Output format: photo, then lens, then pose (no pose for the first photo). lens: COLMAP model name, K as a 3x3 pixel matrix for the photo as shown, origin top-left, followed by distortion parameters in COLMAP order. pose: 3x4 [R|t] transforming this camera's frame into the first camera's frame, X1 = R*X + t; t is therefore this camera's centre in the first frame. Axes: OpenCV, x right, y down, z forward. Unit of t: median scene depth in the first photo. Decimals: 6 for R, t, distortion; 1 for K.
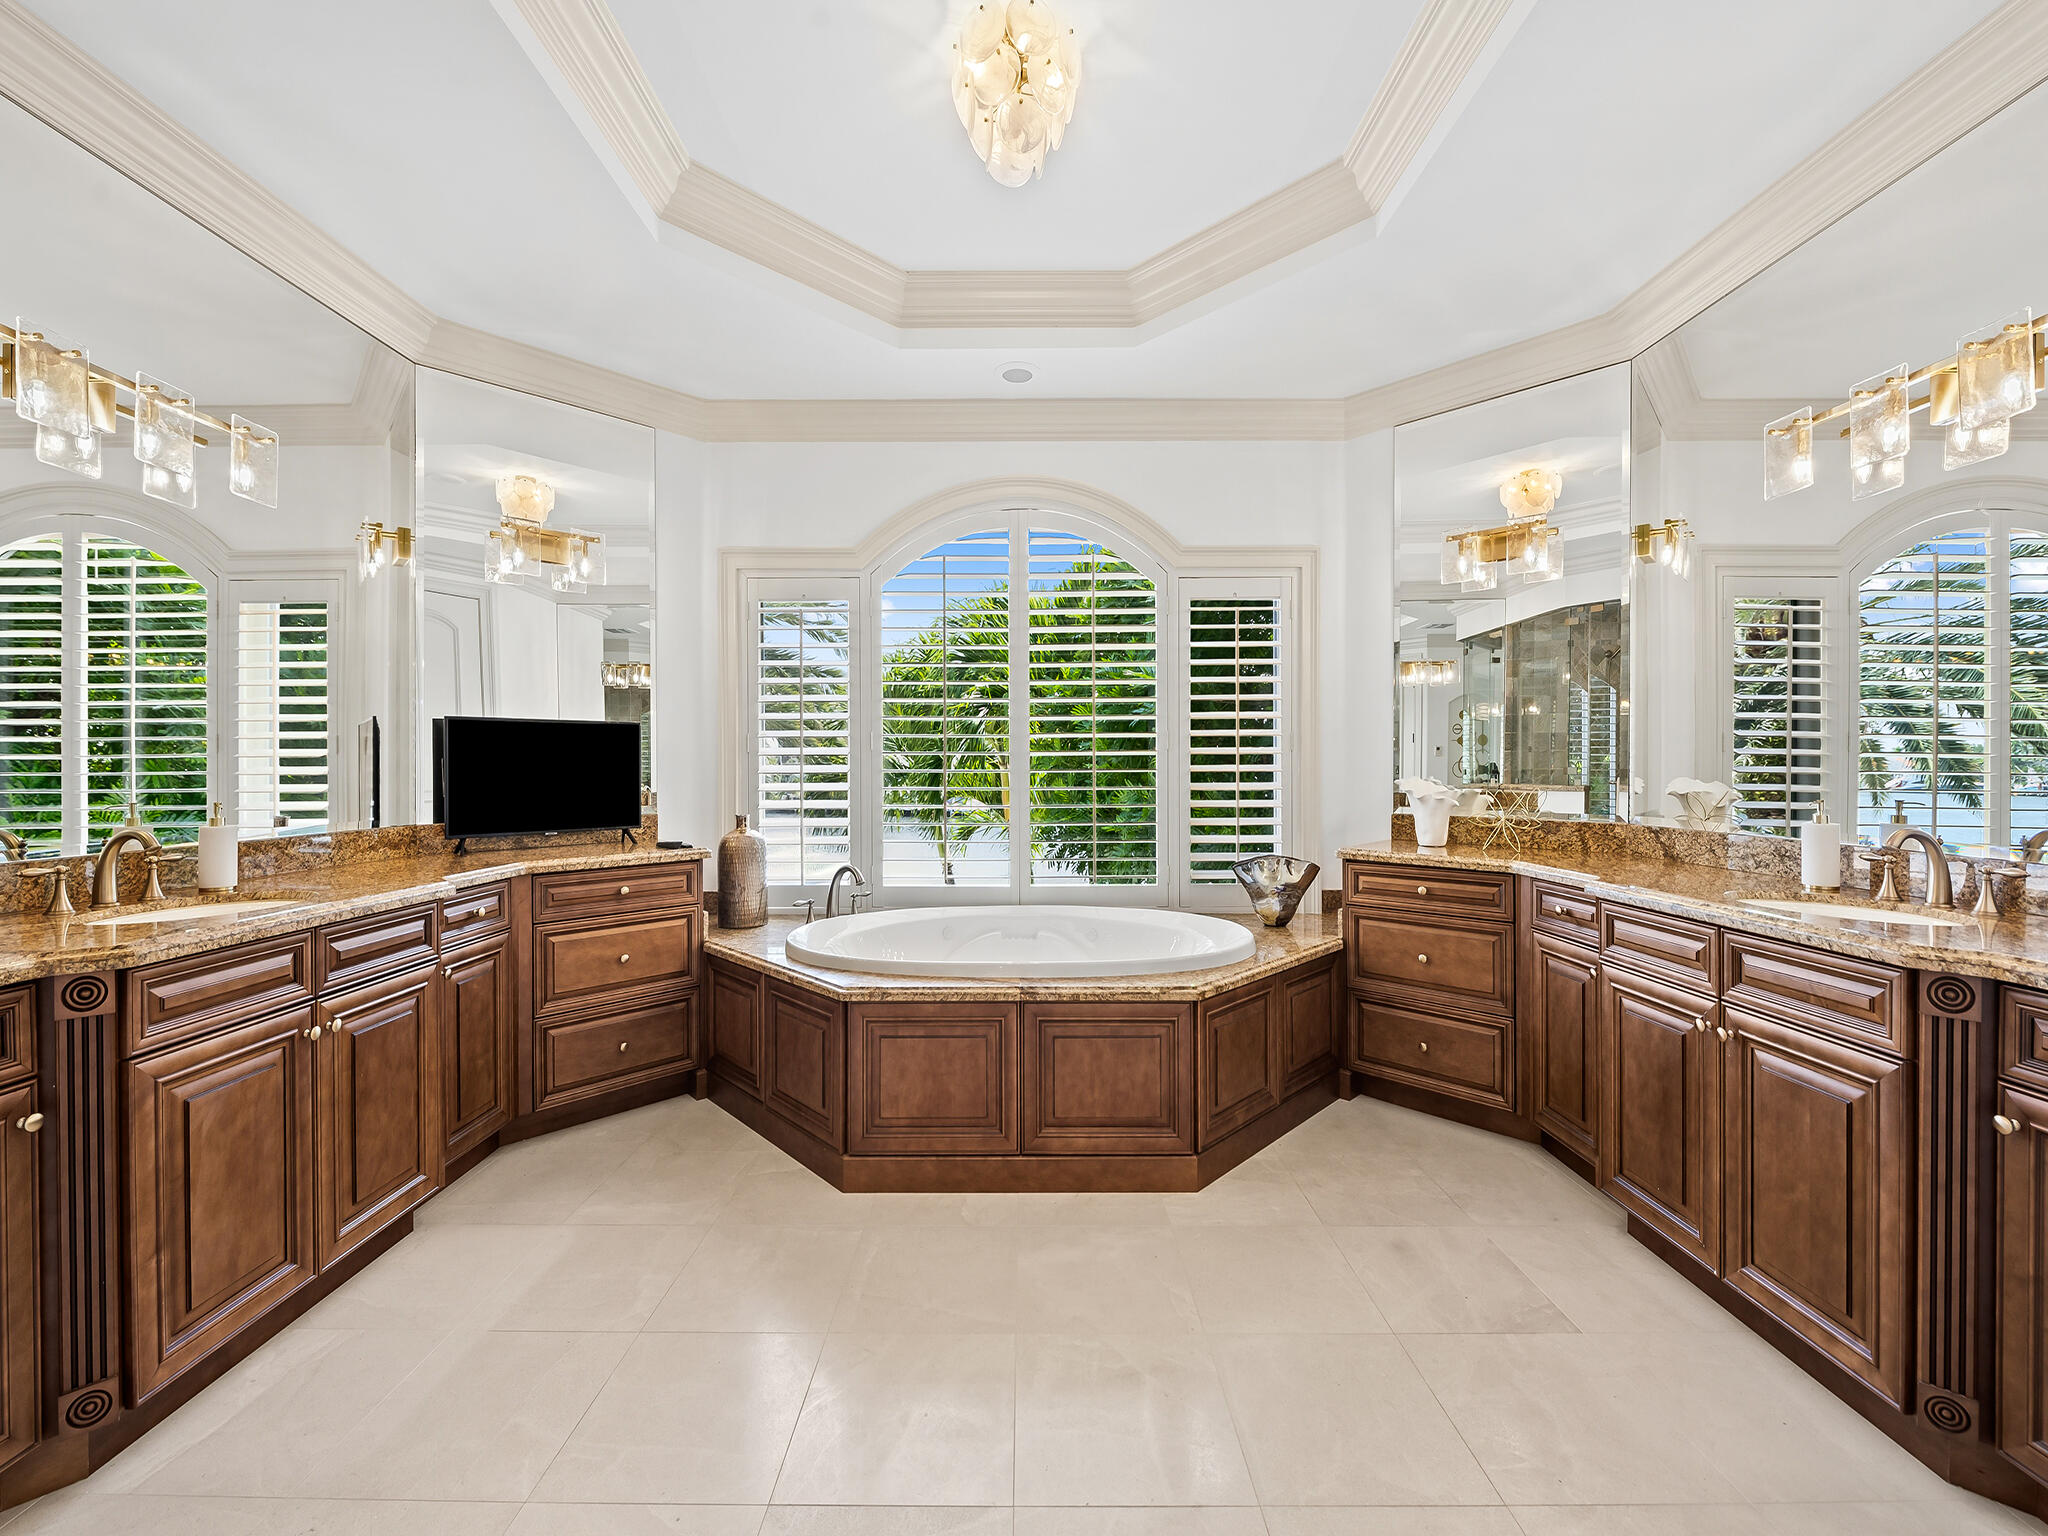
lens RADIAL K [[812.4, 0, 1023.0], [0, 812.4, 768.8], [0, 0, 1]] dist [0.002263, 0.000102]
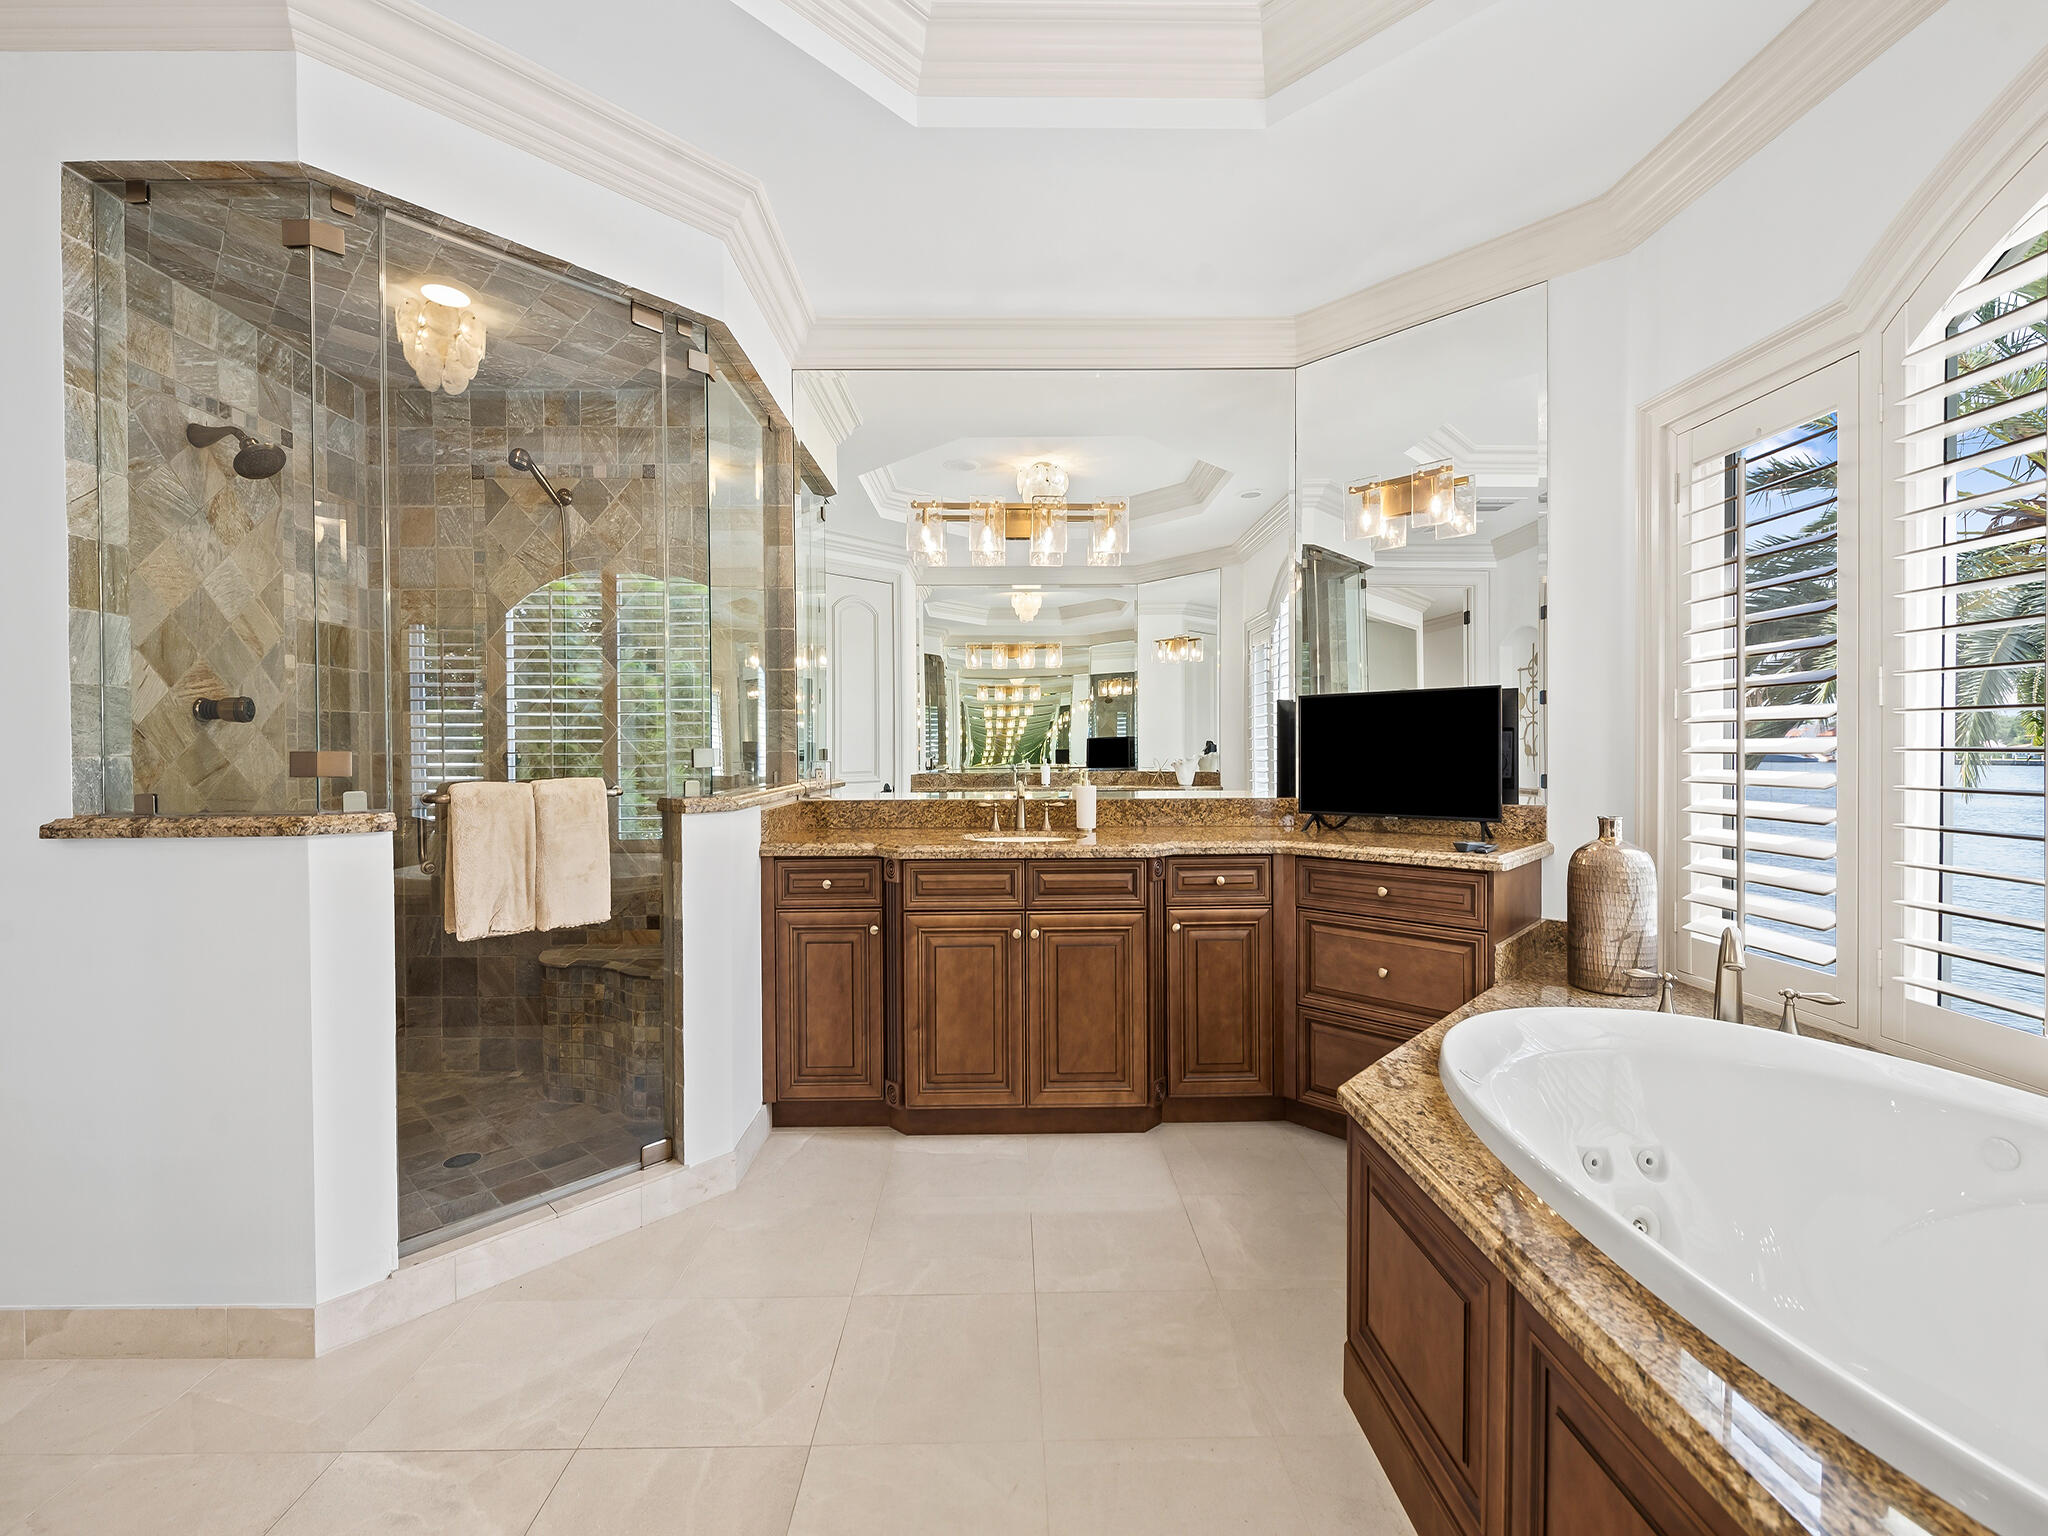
lens RADIAL K [[857.2, 0, 1024.4], [0, 857.2, 764.6], [0, 0, 1]] dist [0.001983, -0.000131]
pose [[0.018776, 0.021440, -0.999594, 0.414492], [0.002922, 0.999765, 0.021499, -0.001308], [0.999819, -0.003324, 0.018709, 0.665060]]
